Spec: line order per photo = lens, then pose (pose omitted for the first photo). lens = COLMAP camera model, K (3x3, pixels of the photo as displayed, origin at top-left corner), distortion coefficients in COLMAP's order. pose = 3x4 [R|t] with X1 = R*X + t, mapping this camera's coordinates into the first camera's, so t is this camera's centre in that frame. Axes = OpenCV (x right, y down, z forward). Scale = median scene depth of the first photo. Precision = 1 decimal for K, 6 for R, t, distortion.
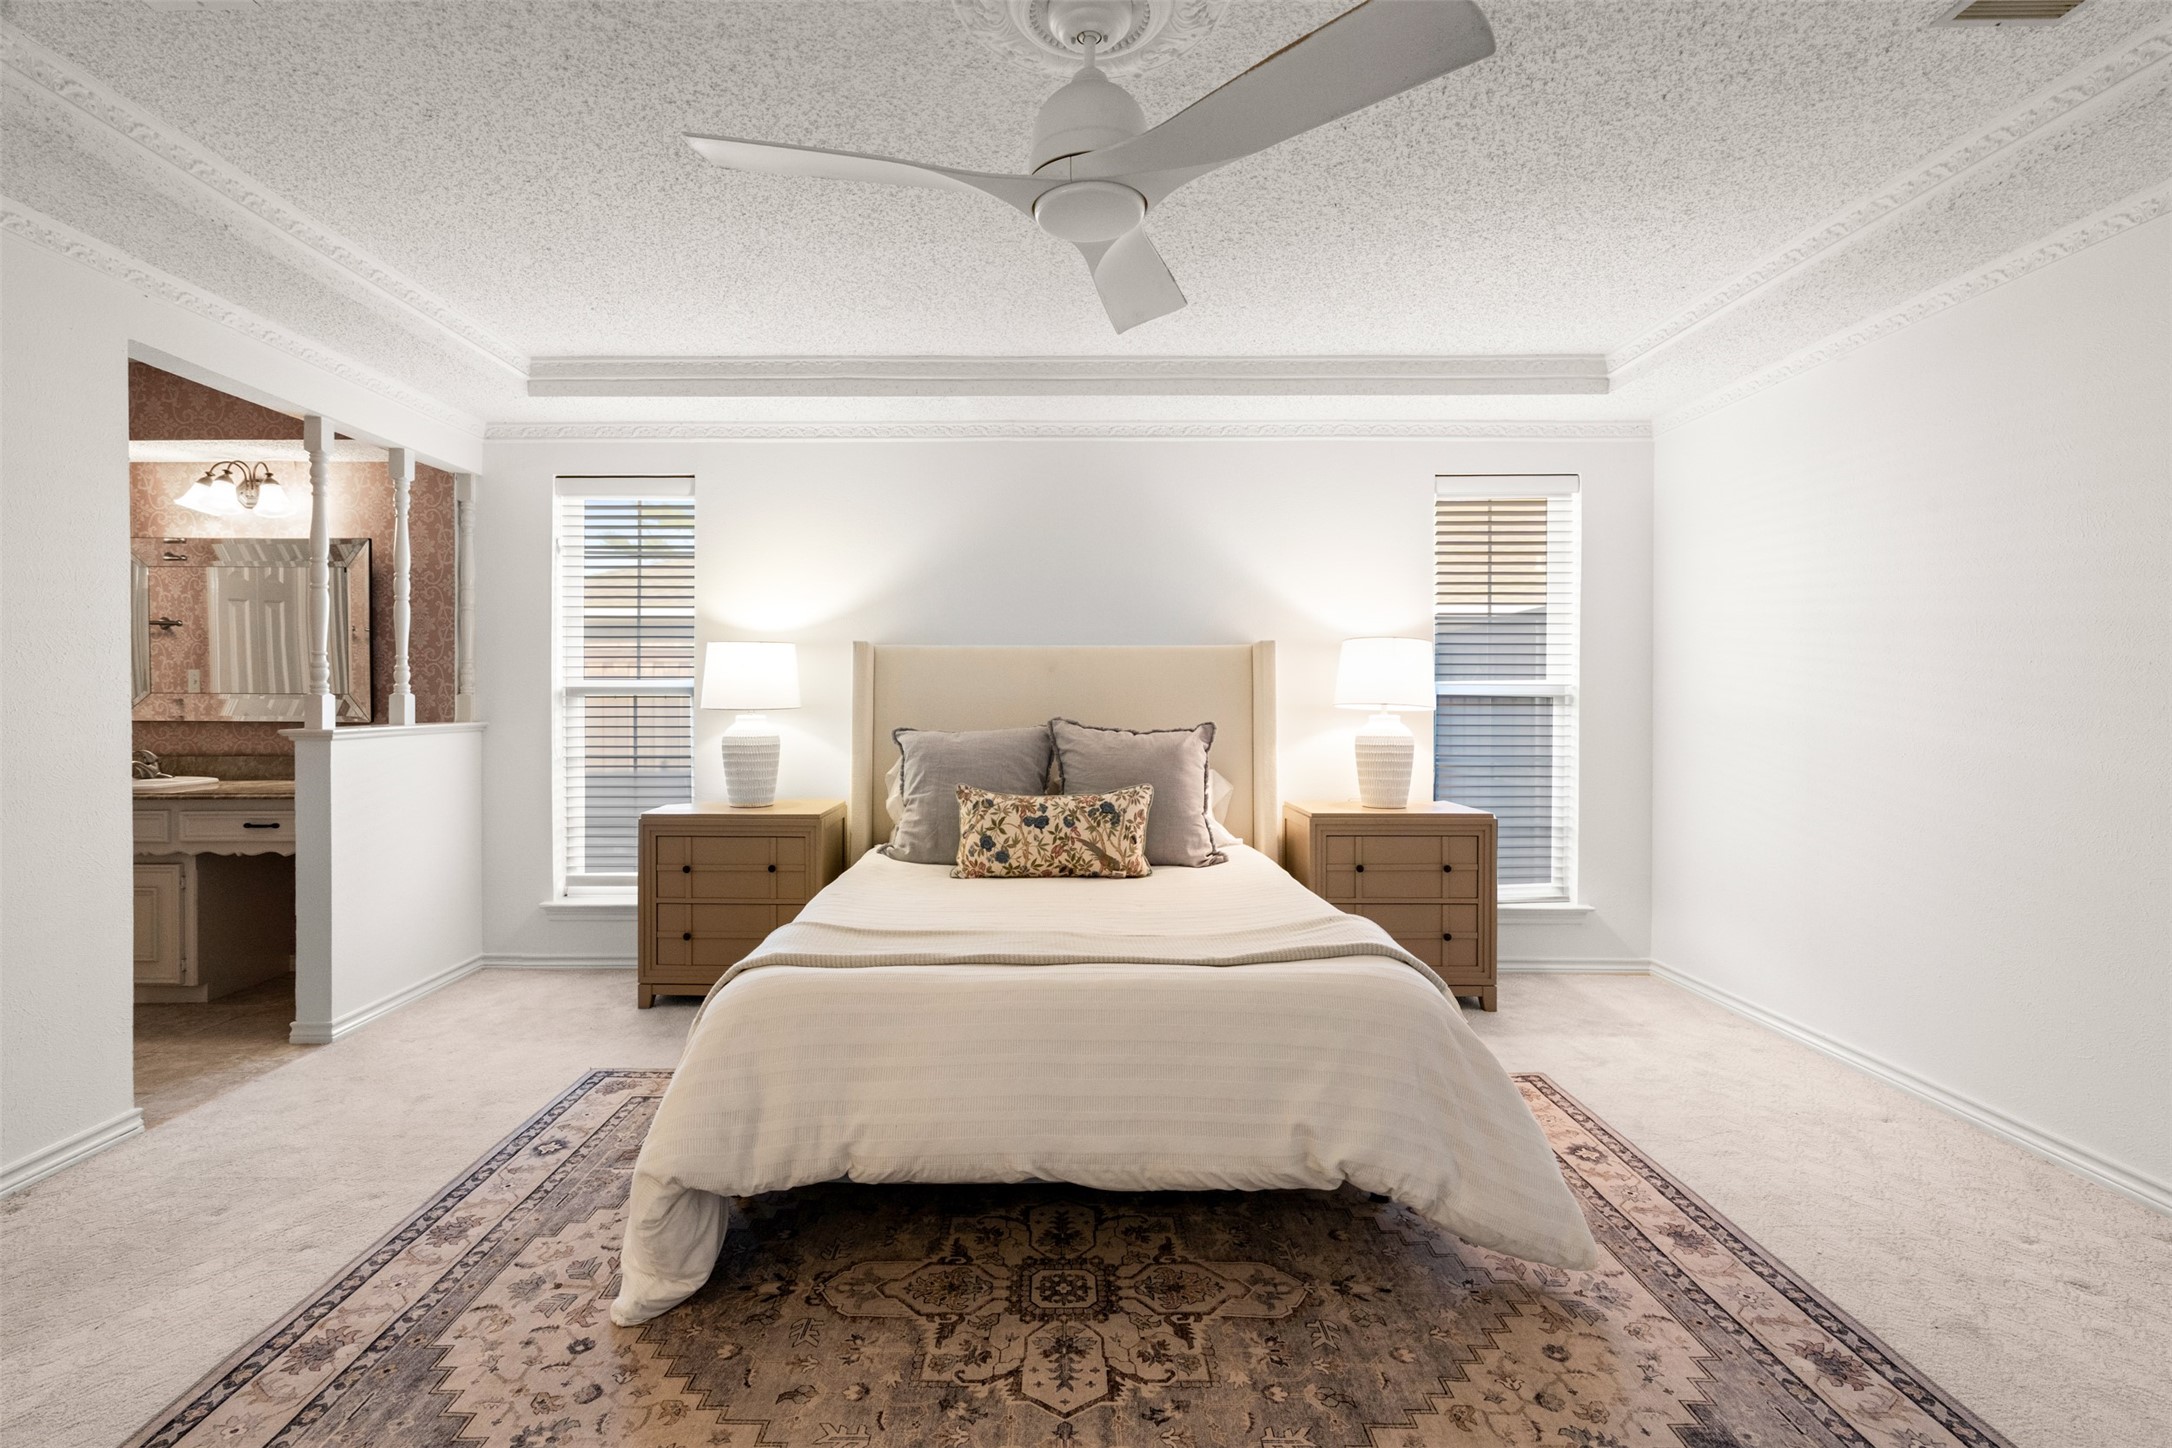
lens RADIAL K [[1019.0, 0, 1038.3], [0, 1019.0, 715.0], [0, 0, 1]] dist [-0.000459, 0.000444]
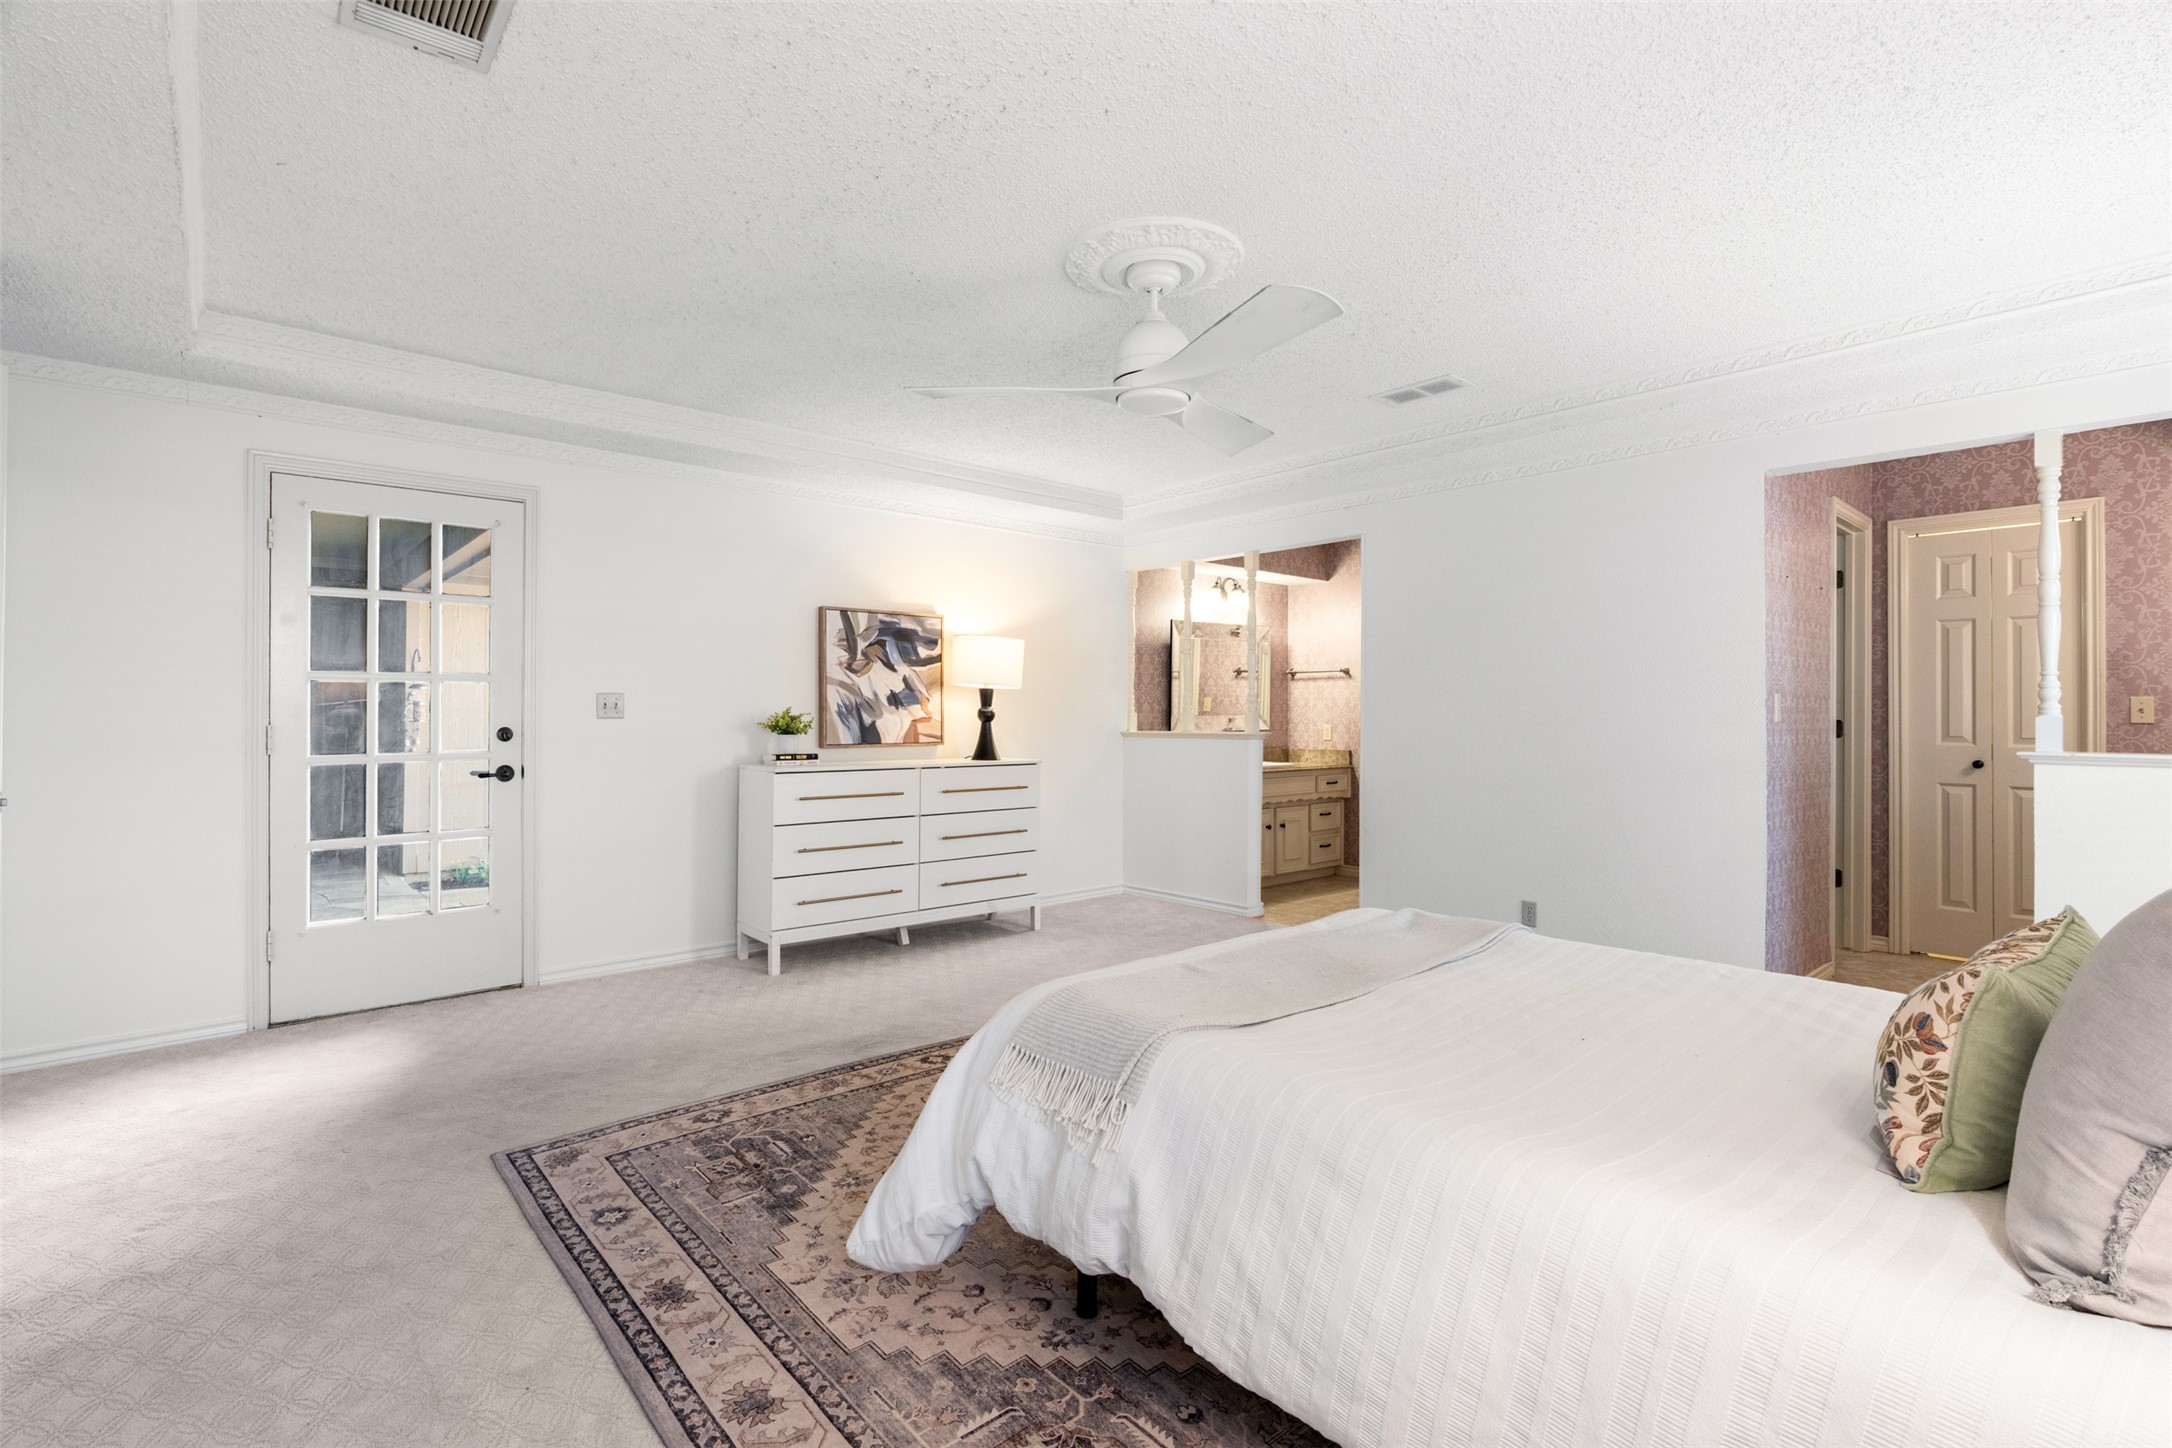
lens RADIAL K [[995.1, 0, 1076.5], [0, 995.1, 716.7], [0, 0, 1]] dist [-0.000482, 0.000233]
pose [[-0.743068, 0.000439, -0.669216, 0.811760], [-0.017844, 0.999631, 0.020470, -0.030805], [0.668978, 0.027152, -0.742786, 1.450876]]
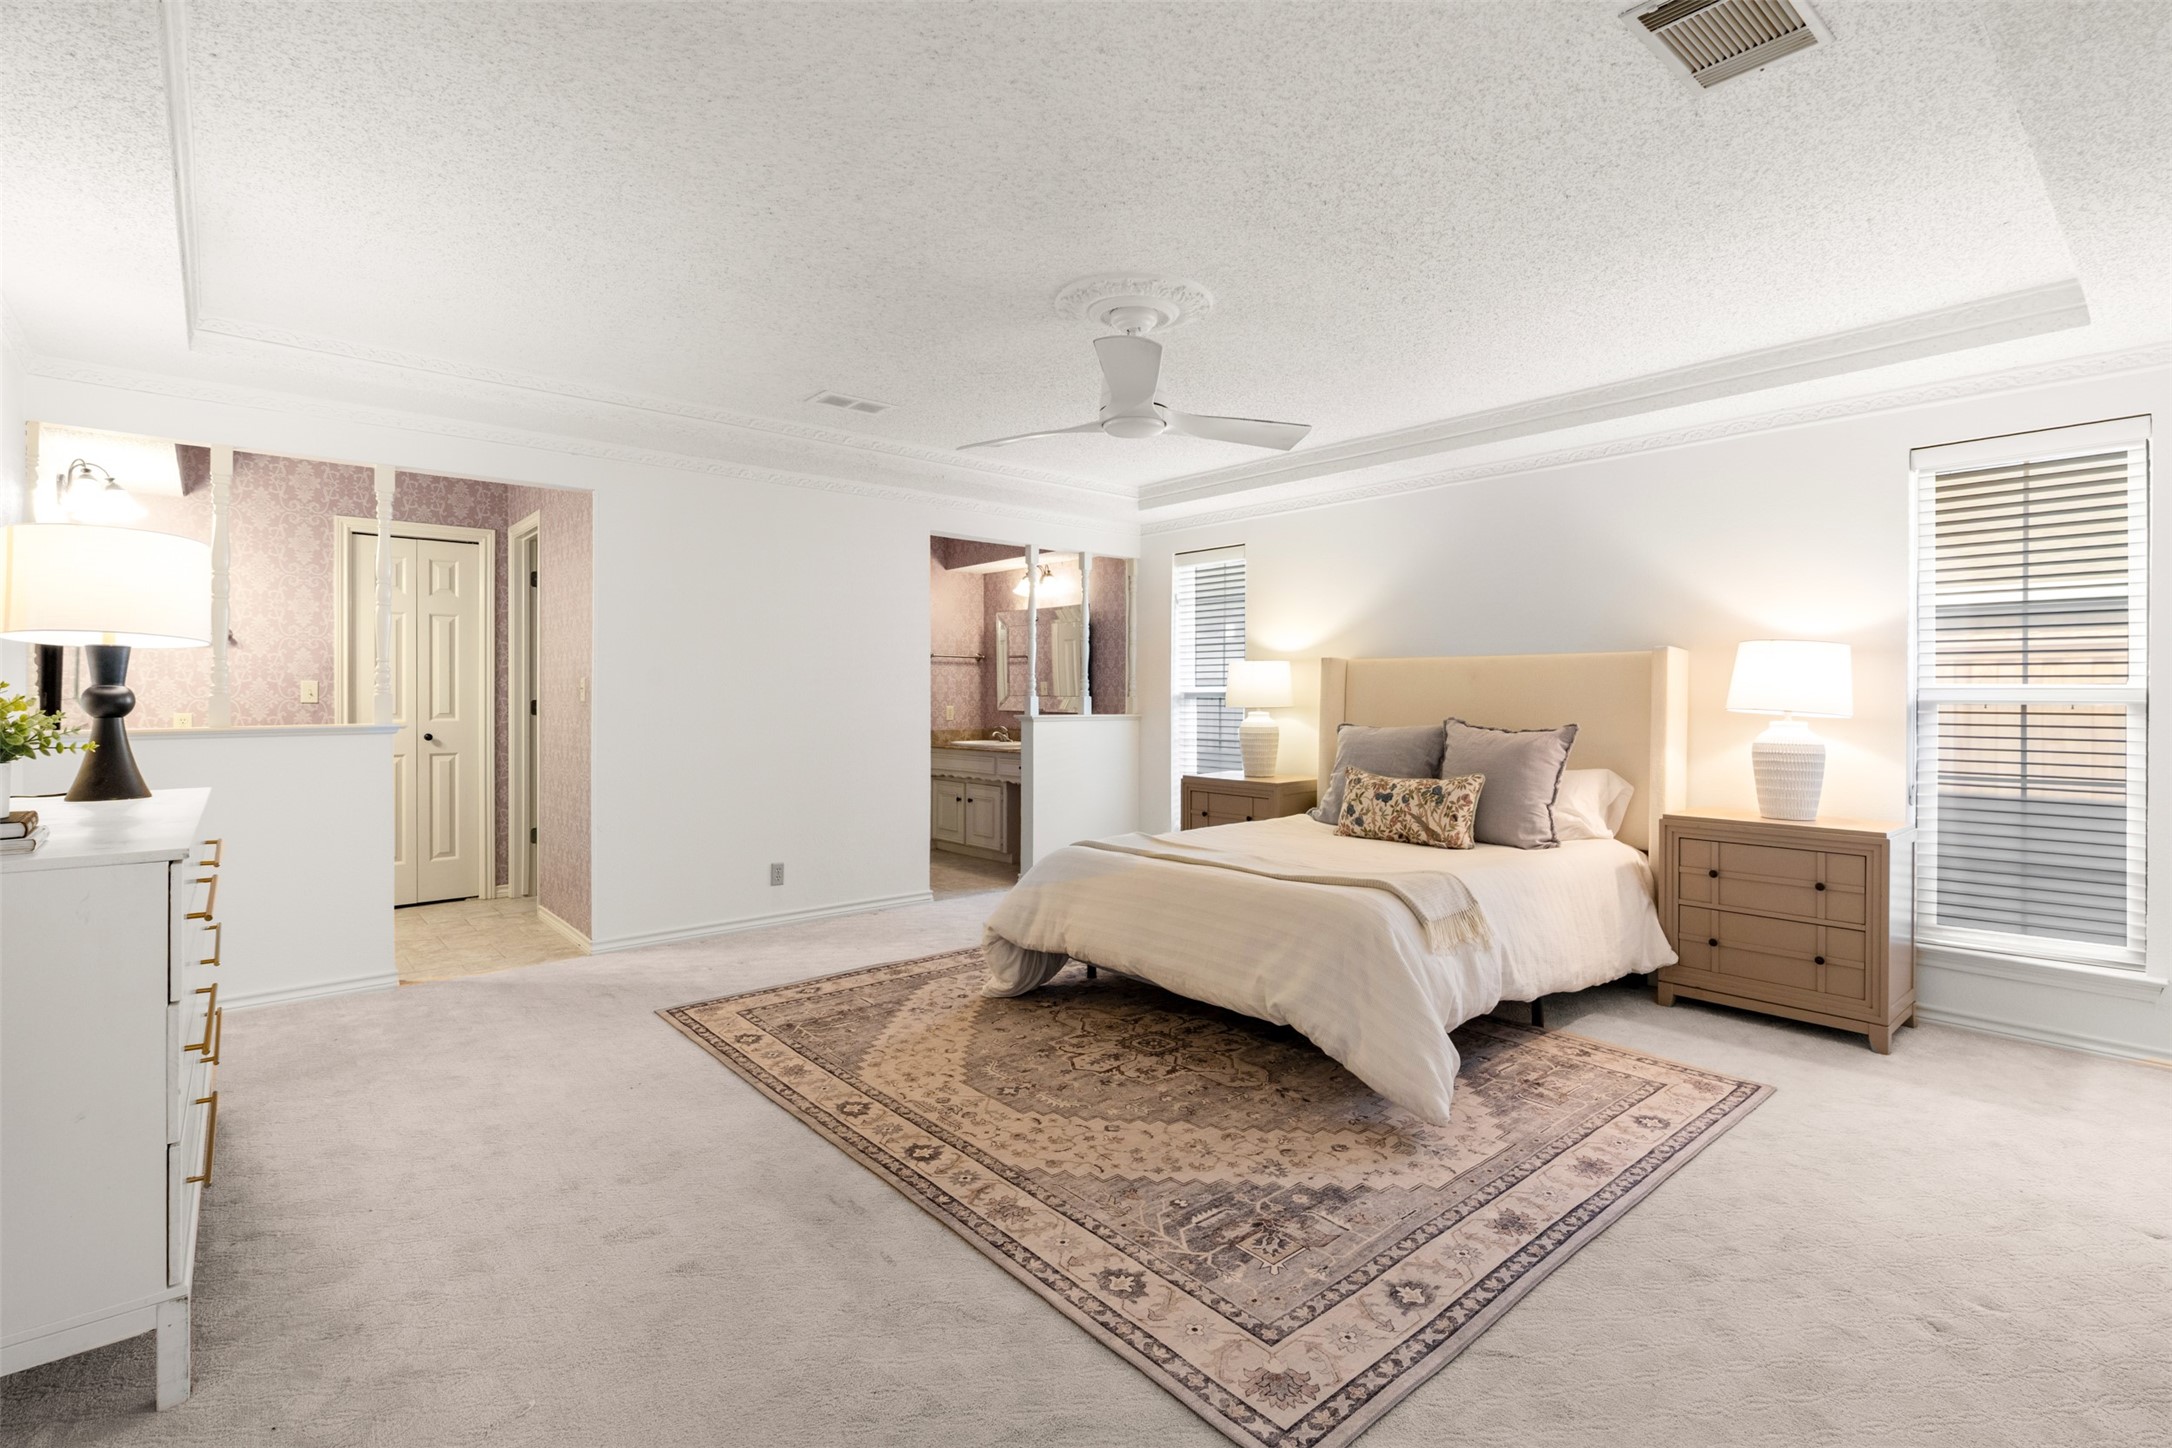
lens RADIAL K [[995.1, 0, 1076.5], [0, 995.1, 716.7], [0, 0, 1]] dist [-0.000482, 0.000233]
pose [[0.663841, 0.018278, -0.747650, 0.914701], [-0.018009, 0.999802, 0.008452, -0.000211], [0.747657, 0.007854, 0.664039, -0.167323]]
